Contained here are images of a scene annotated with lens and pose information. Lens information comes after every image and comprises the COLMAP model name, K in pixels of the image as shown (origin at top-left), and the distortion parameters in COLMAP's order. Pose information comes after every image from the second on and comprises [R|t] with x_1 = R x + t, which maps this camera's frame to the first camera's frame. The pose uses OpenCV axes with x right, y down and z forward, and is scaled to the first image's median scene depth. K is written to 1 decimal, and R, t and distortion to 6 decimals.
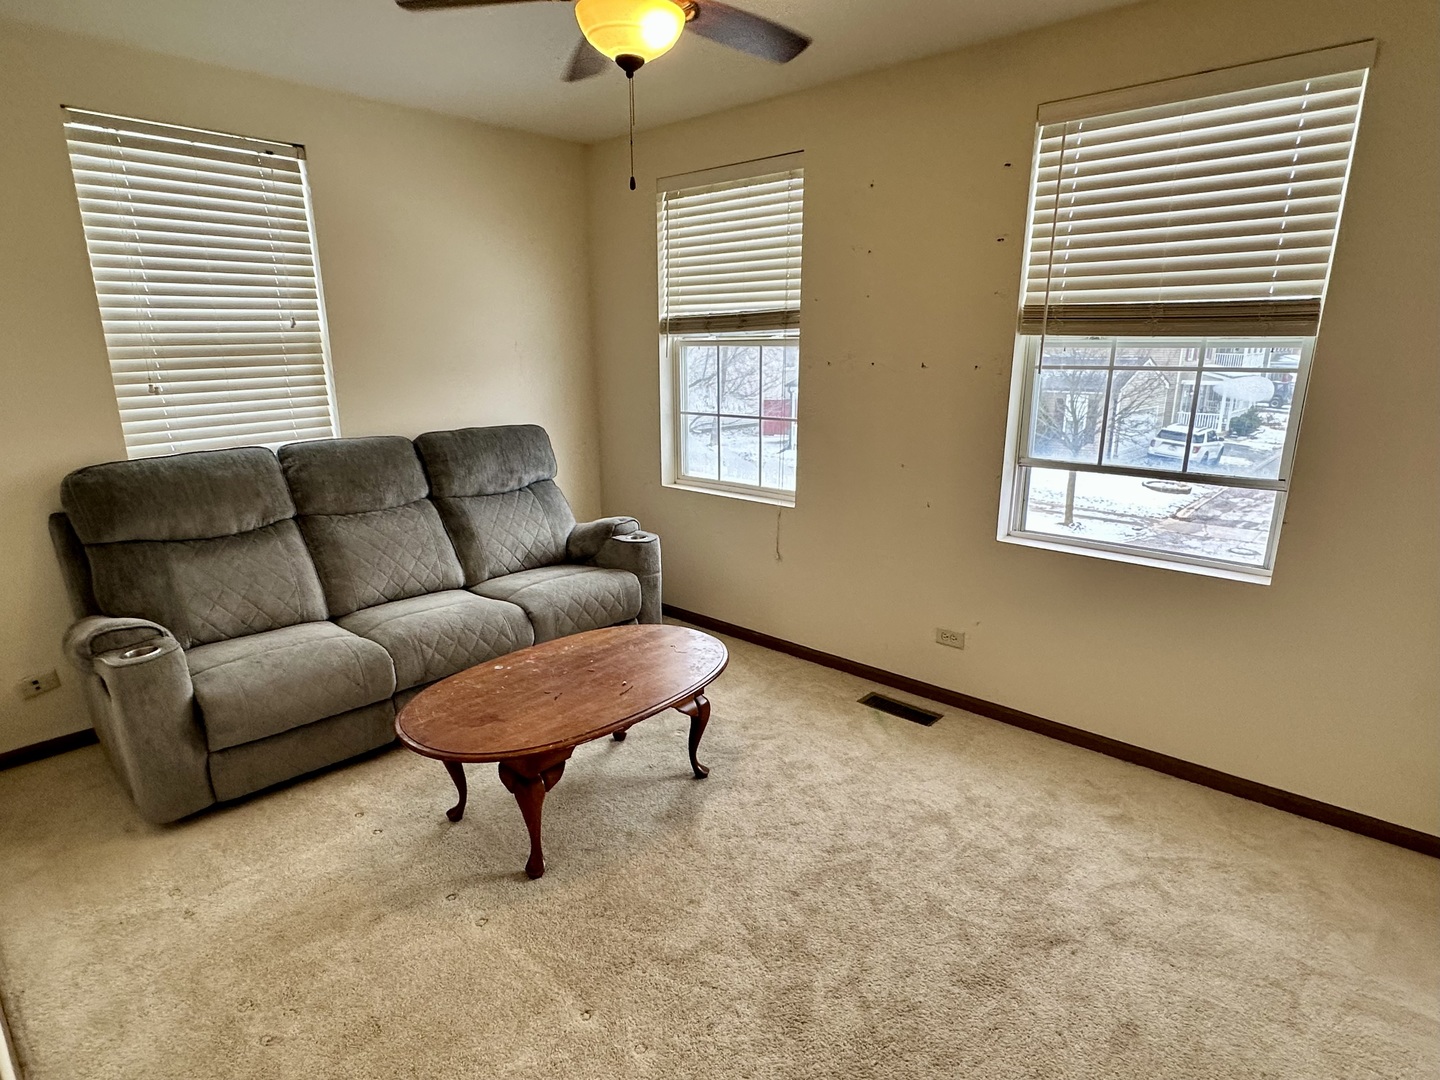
lens RADIAL K [[806.7, 0, 720.0], [0, 806.7, 540.0], [0, 0, 1]] dist [-0.001110, -0.000239]
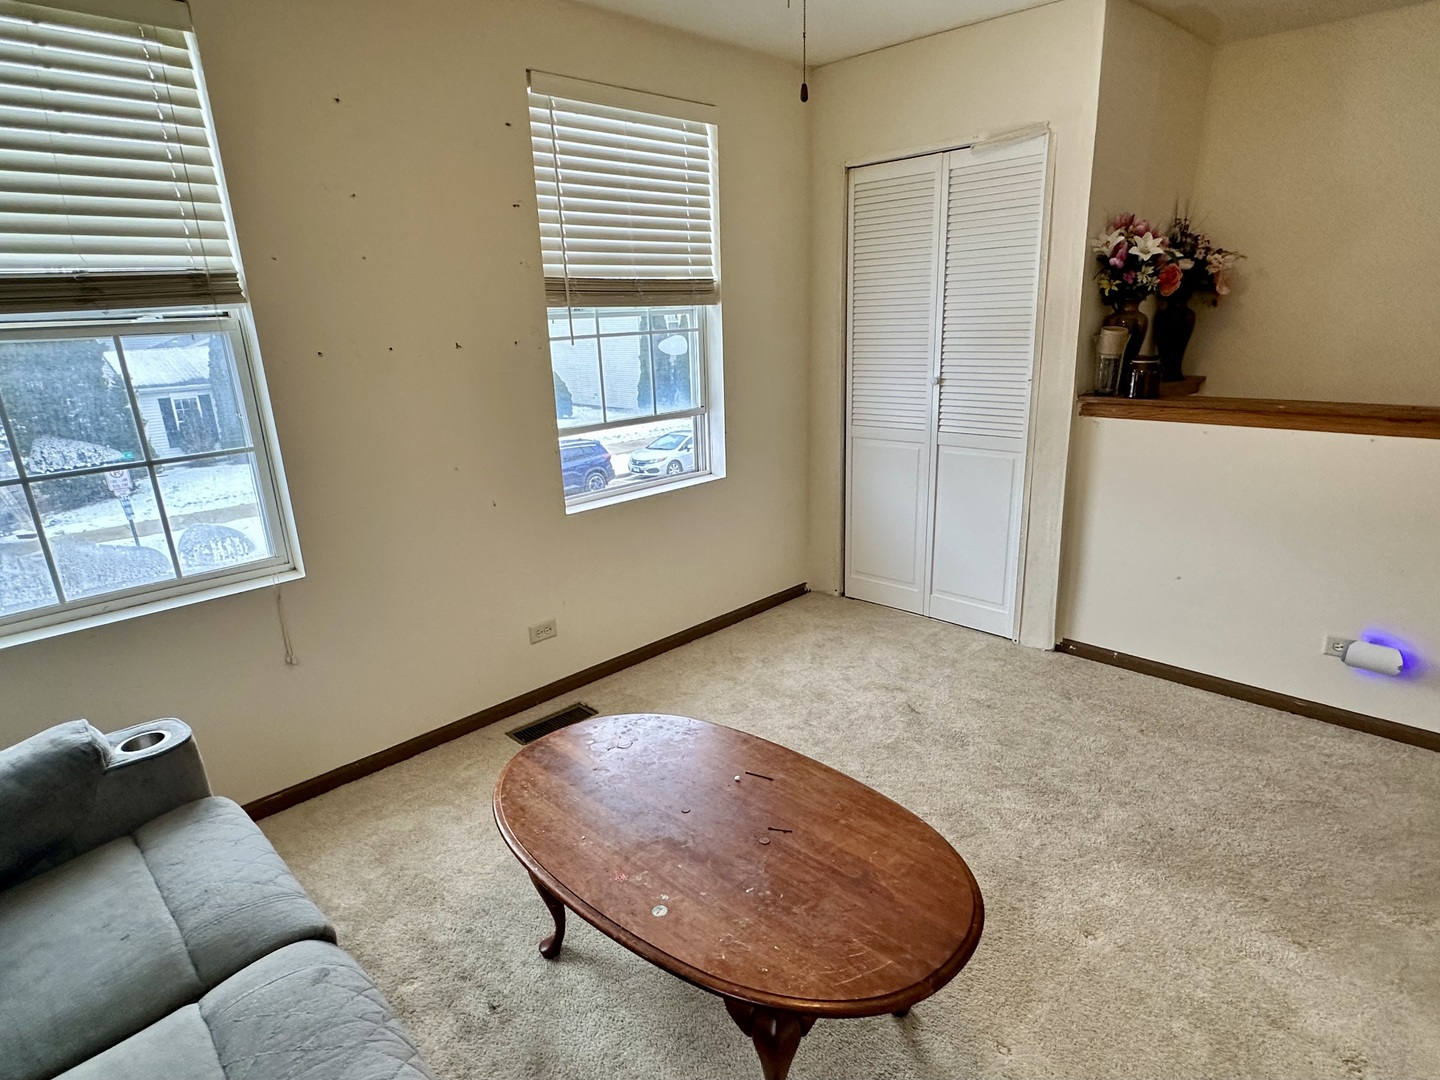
lens RADIAL K [[795.0, 0, 718.4], [0, 795.0, 549.7], [0, 0, 1]] dist [-0.001624, 0.000729]
pose [[0.060216, -0.294010, 0.953903, -0.660427], [0.266005, 0.925806, 0.268559, -0.190943], [-0.962089, 0.237572, 0.133957, 0.761711]]
